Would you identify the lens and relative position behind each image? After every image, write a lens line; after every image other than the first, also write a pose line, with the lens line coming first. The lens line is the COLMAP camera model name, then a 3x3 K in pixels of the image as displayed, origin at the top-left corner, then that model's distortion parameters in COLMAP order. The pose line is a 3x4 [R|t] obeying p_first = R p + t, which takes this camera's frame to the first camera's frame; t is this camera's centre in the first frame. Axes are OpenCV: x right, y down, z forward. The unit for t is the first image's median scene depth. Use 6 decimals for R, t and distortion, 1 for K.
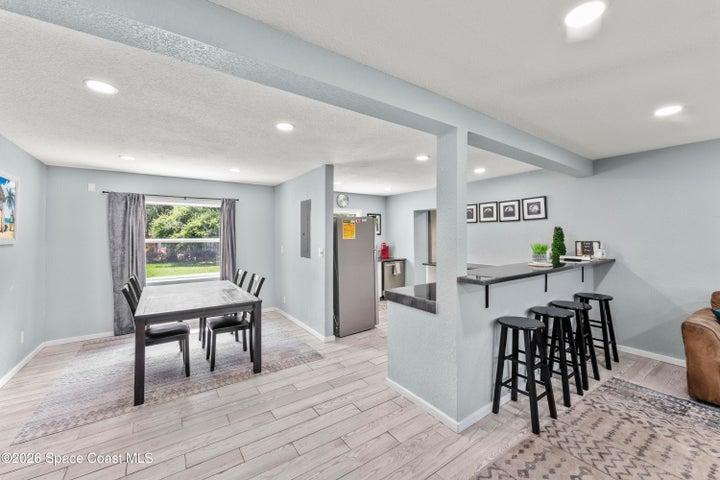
lens RADIAL K [[288.7, 0, 360.5], [0, 288.7, 232.2], [0, 0, 1]] dist [-0.000214, 0.000184]
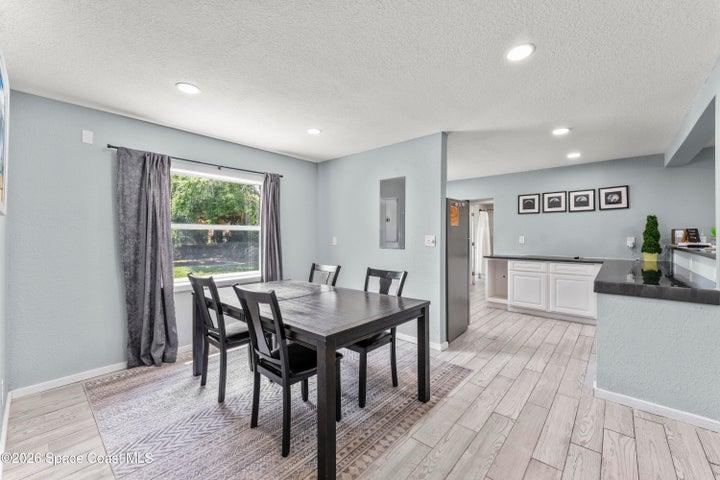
lens RADIAL K [[288.7, 0, 362.2], [0, 288.7, 237.8], [0, 0, 1]] dist [-0.000214, 0.000184]
pose [[0.971839, 0.004187, 0.235608, -0.486863], [-0.008623, 0.999804, 0.017803, 0.045963], [-0.235487, -0.019334, 0.971685, 0.241257]]
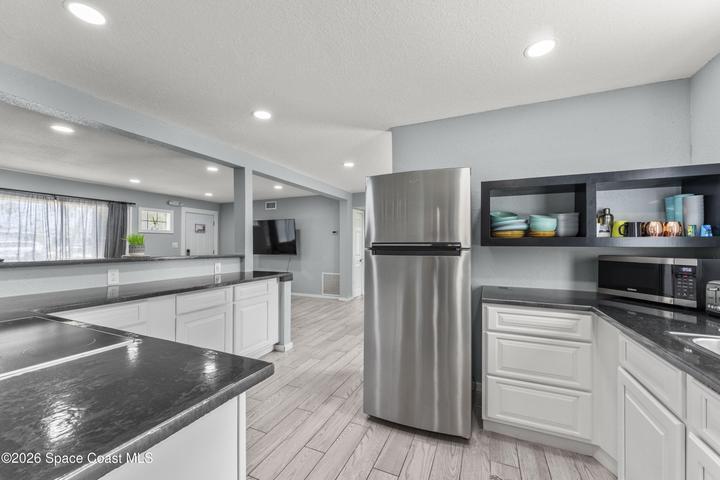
lens RADIAL K [[288.7, 0, 360.1], [0, 288.7, 244.8], [0, 0, 1]] dist [-0.000214, 0.000184]
pose [[-0.851075, 0.002375, -0.525038, 0.323959], [0.007377, 0.999945, -0.007434, 0.058496], [0.524992, -0.010200, -0.851046, 1.460181]]
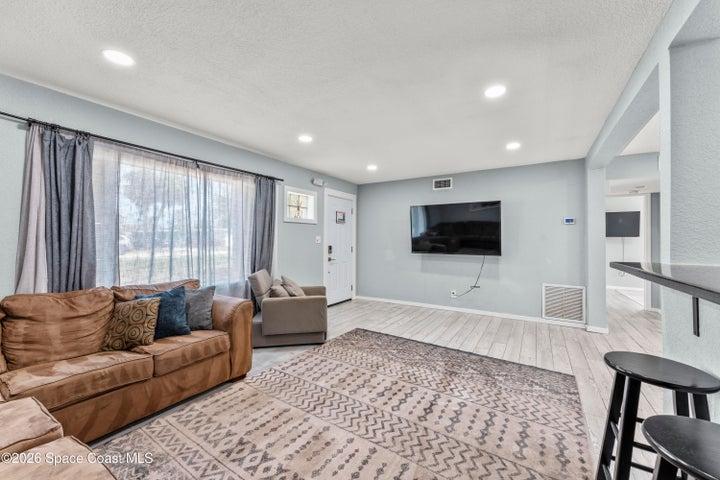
lens RADIAL K [[288.7, 0, 361.2], [0, 288.7, 234.1], [0, 0, 1]] dist [-0.000214, 0.000184]
pose [[-0.915004, -0.007669, -0.403372, 0.667675], [0.003135, 0.999654, -0.026117, 0.048376], [0.403433, -0.025162, -0.914663, 0.681430]]
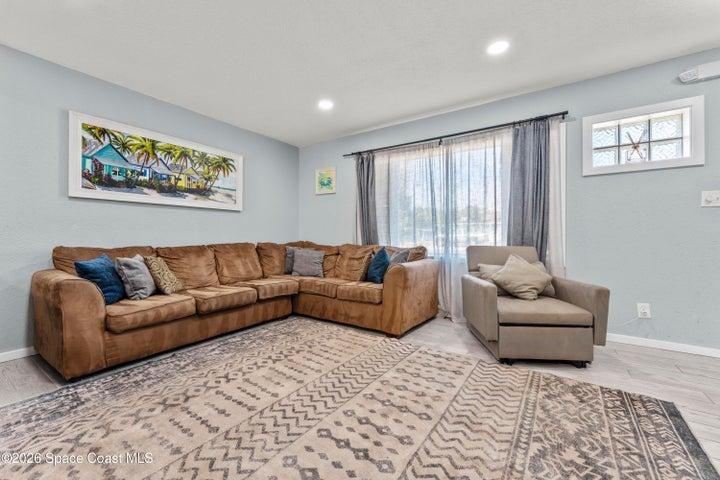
lens RADIAL K [[288.7, 0, 358.8], [0, 288.7, 236.6], [0, 0, 1]] dist [-0.000214, 0.000184]
pose [[-0.368764, 0.006764, 0.929499, 0.106222], [-0.006568, 0.999930, -0.009882, 0.118389], [-0.929500, -0.009750, -0.368693, 0.334022]]
